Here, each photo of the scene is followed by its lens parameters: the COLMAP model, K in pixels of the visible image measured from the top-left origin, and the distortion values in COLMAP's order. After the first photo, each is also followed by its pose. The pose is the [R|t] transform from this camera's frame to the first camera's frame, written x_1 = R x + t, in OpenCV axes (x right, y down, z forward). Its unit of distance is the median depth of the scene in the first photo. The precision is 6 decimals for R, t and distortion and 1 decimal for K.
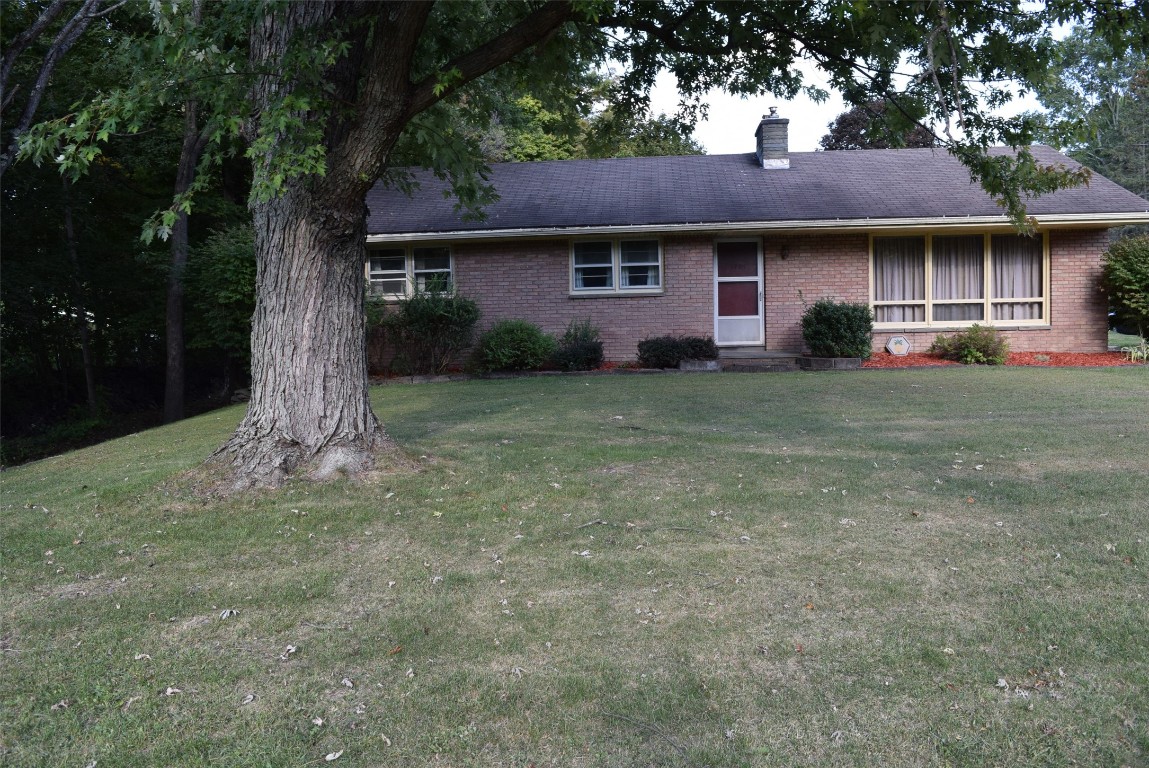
lens RADIAL K [[916.0, 0, 574.4], [0, 916.0, 385.1], [0, 0, 1]] dist [-0.081455, 0.018517]
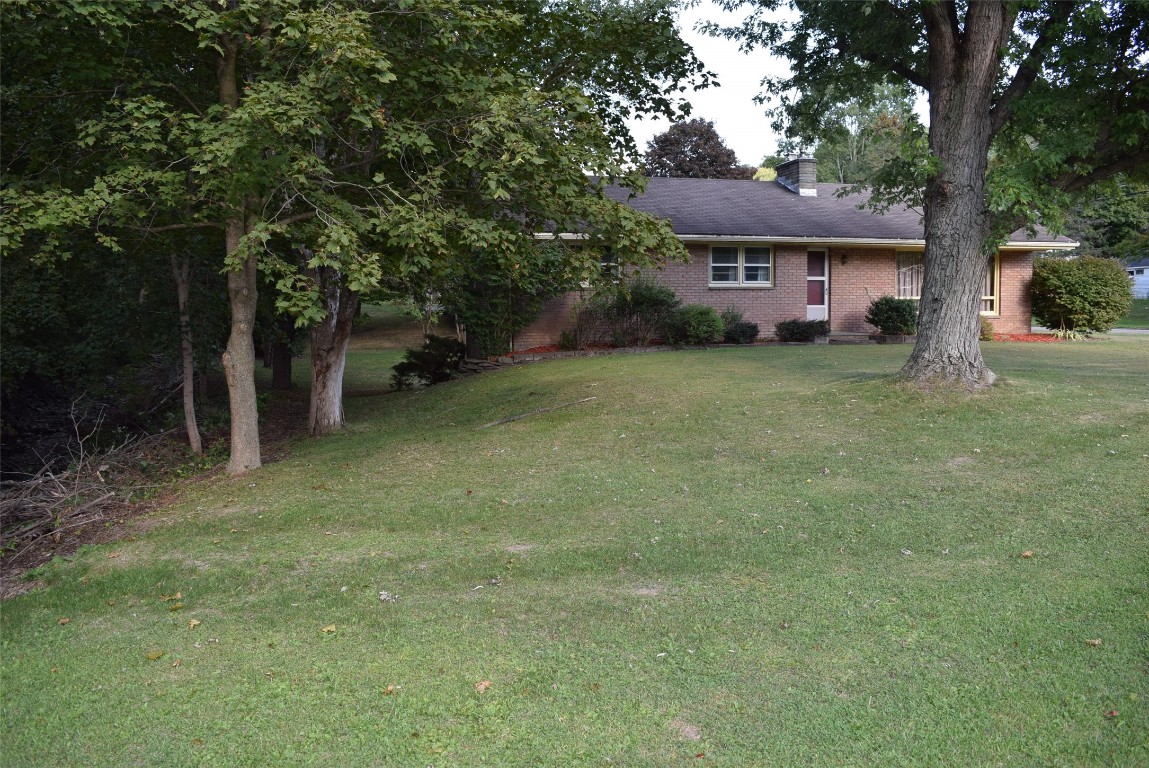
lens RADIAL K [[916.0, 0, 574.7], [0, 916.0, 382.0], [0, 0, 1]] dist [-0.081455, 0.018517]
pose [[0.945183, -0.009977, 0.326388, -0.613577], [0.009614, 0.999950, 0.002725, 0.032001], [-0.326399, 0.000562, 0.945232, -0.170453]]
